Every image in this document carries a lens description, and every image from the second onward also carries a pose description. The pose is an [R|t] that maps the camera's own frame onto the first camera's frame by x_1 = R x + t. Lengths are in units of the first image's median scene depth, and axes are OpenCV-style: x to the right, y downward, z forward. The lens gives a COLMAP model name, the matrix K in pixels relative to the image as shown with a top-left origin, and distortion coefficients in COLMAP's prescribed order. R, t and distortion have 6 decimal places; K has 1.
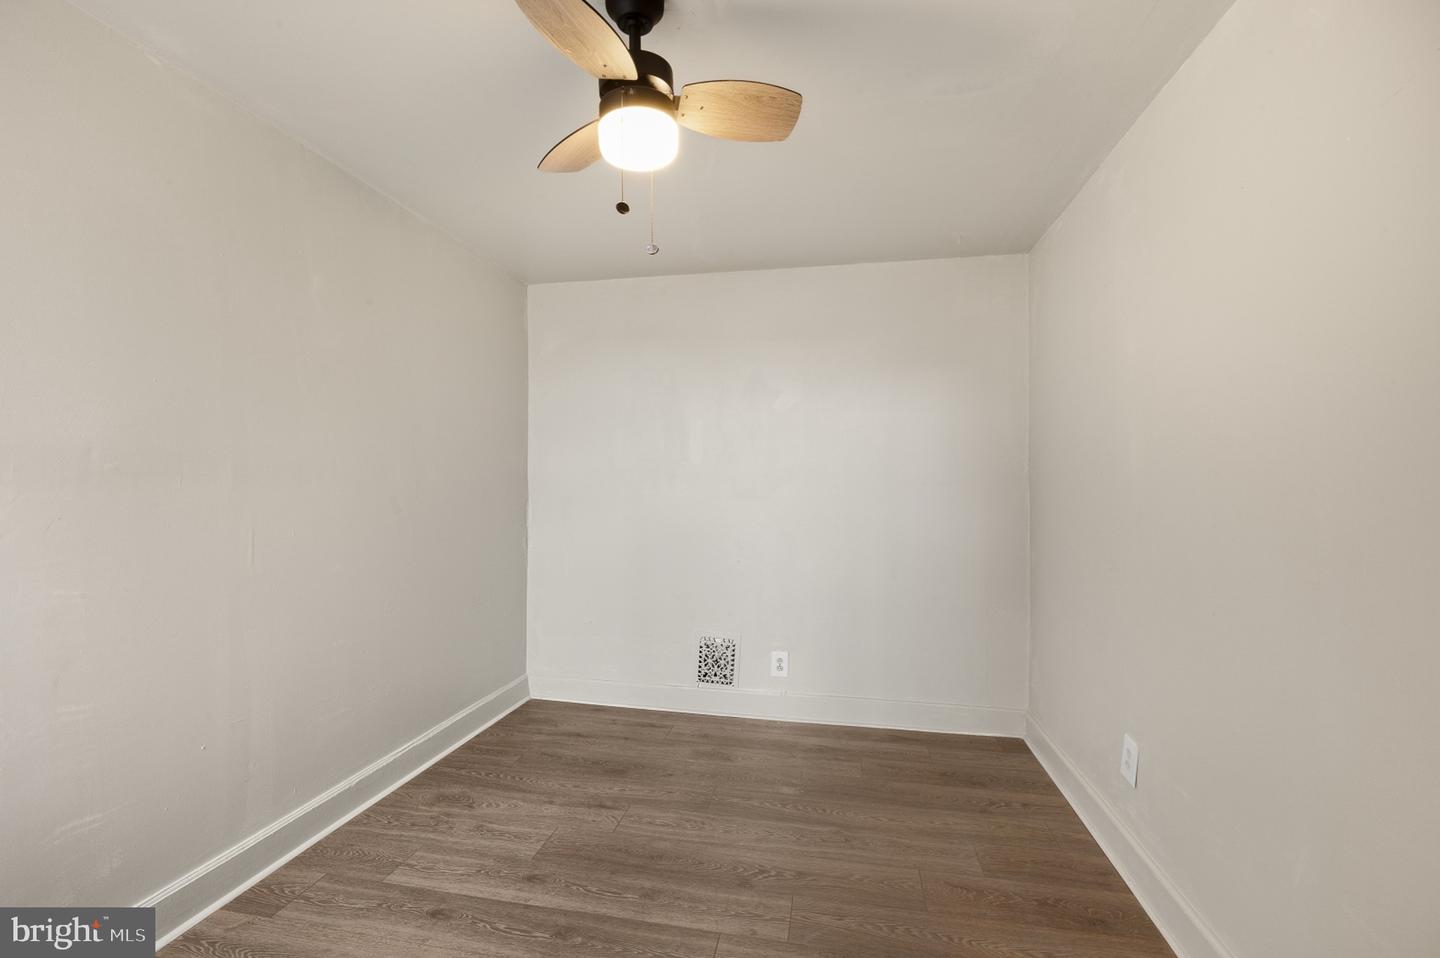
lens RADIAL K [[642.3, 0, 715.3], [0, 642.3, 472.5], [0, 0, 1]] dist [0.000364, -0.000038]
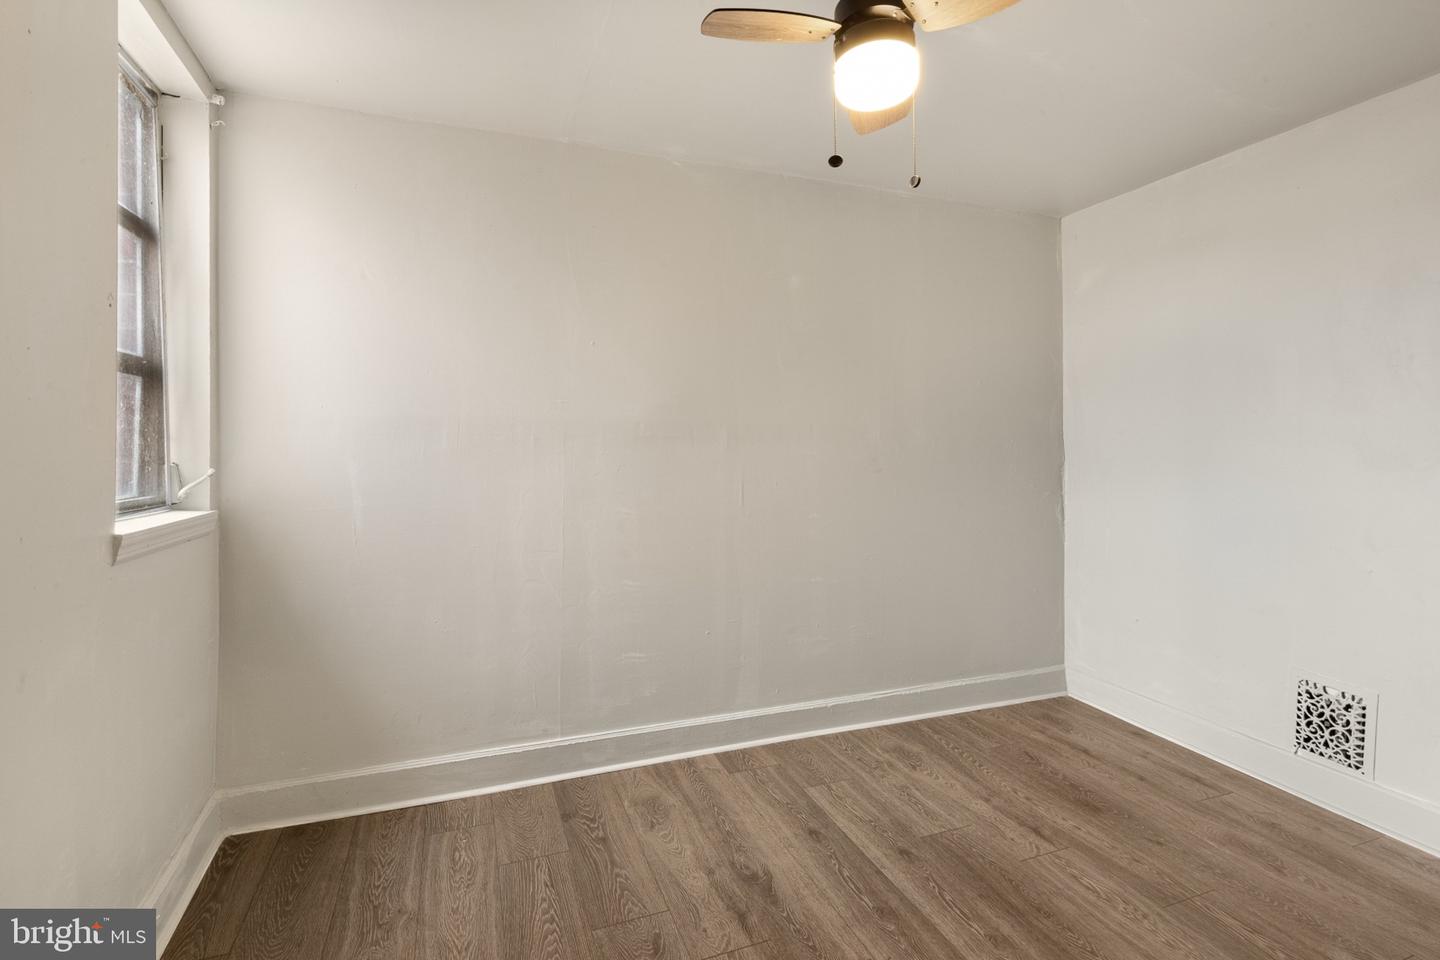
lens RADIAL K [[674.0, 0, 711.0], [0, 674.0, 420.4], [0, 0, 1]] dist [0.003524, 0.000359]
pose [[0.529381, -0.031611, -0.847795, 0.352502], [0.013260, 0.999492, -0.028988, 0.005530], [0.848280, 0.004104, 0.529531, 0.168966]]
